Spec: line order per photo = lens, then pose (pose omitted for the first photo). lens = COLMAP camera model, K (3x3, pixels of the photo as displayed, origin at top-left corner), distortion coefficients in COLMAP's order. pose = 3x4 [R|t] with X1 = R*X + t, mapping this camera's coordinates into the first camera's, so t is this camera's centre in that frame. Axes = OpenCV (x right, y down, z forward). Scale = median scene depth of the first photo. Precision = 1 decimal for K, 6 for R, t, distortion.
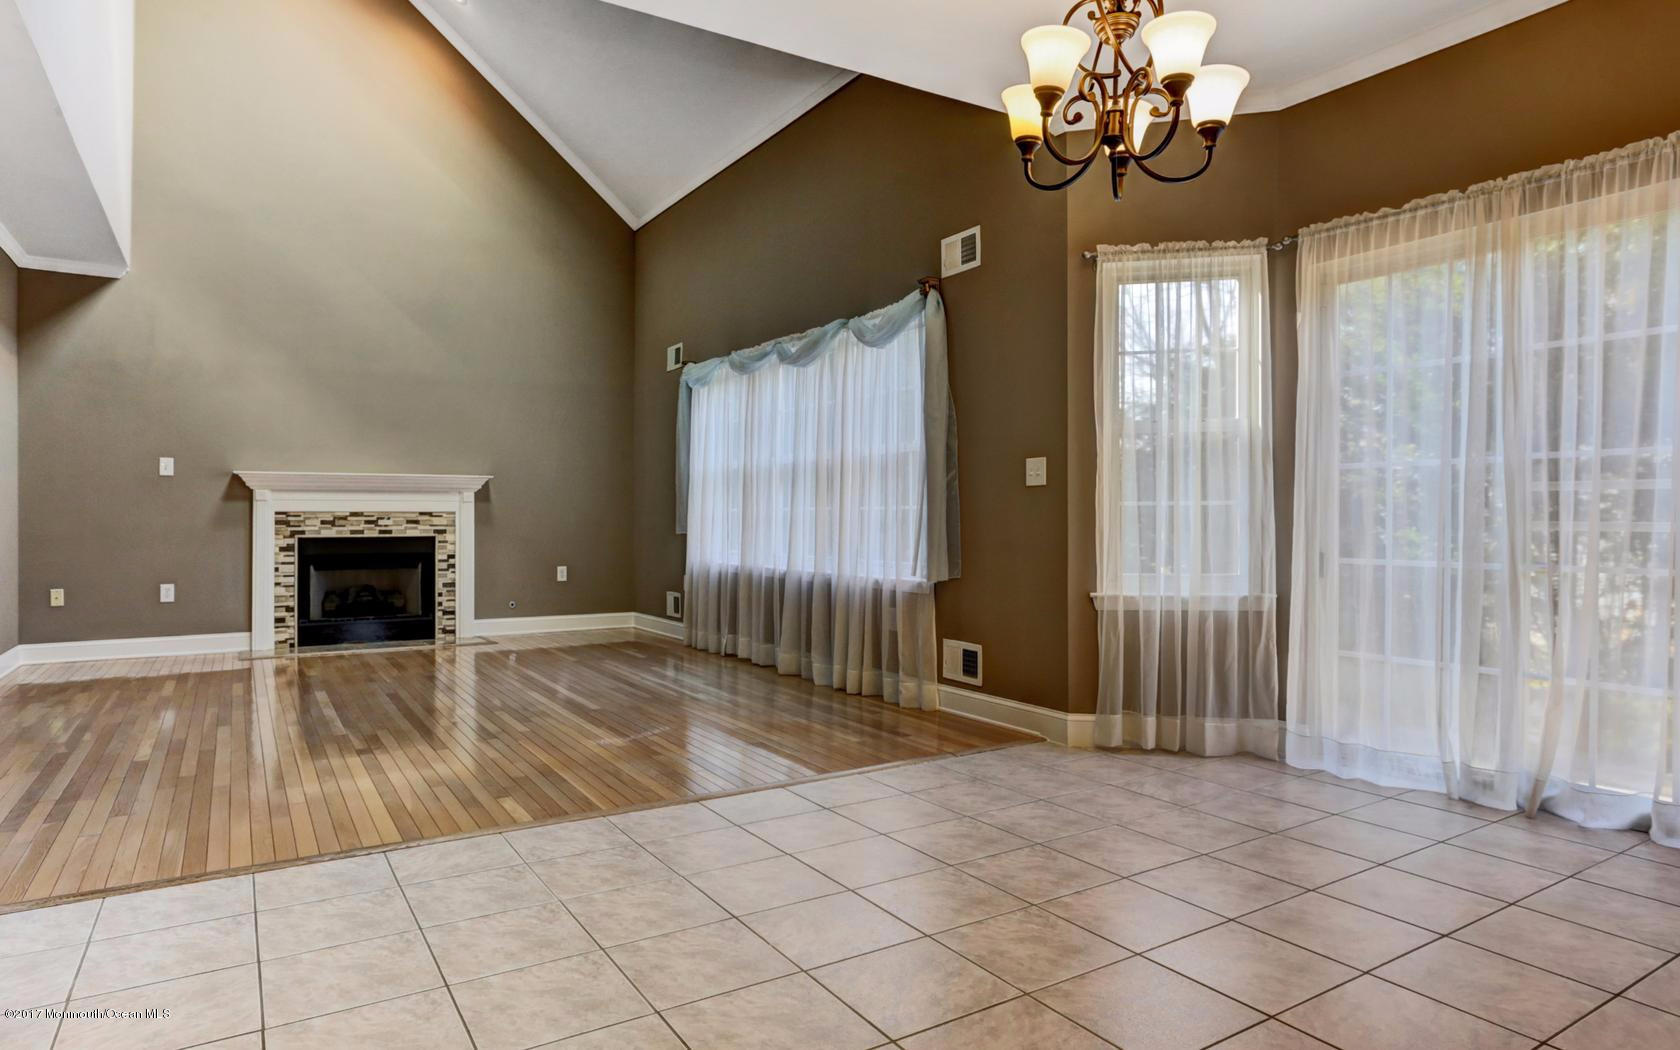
lens RADIAL K [[1030.2, 0, 843.8], [0, 1030.2, 489.5], [0, 0, 1]] dist [0.004667, 0.056972]
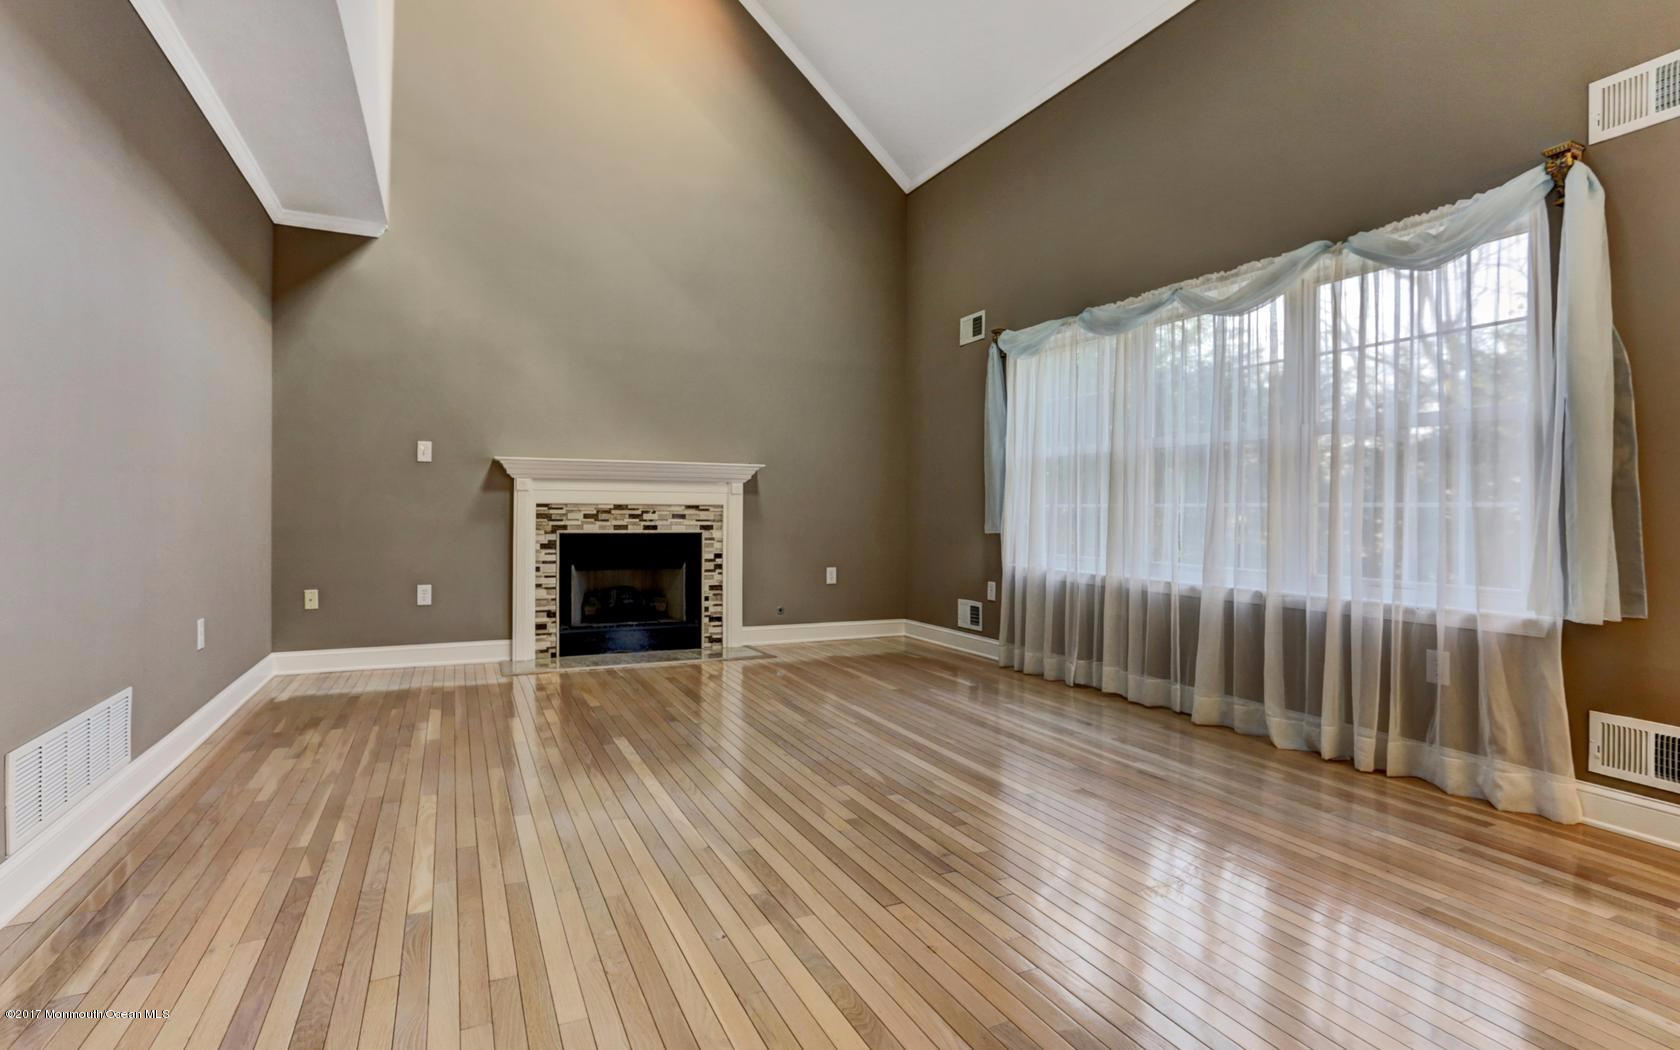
lens RADIAL K [[914.4, 0, 883.7], [0, 914.4, 492.8], [0, 0, 1]] dist [0.000496, 0.041043]
pose [[0.996134, 0.006605, -0.087599, -0.185358], [-0.006167, 0.999967, 0.005276, 0.006389], [0.087631, -0.004715, 0.996142, 0.250151]]
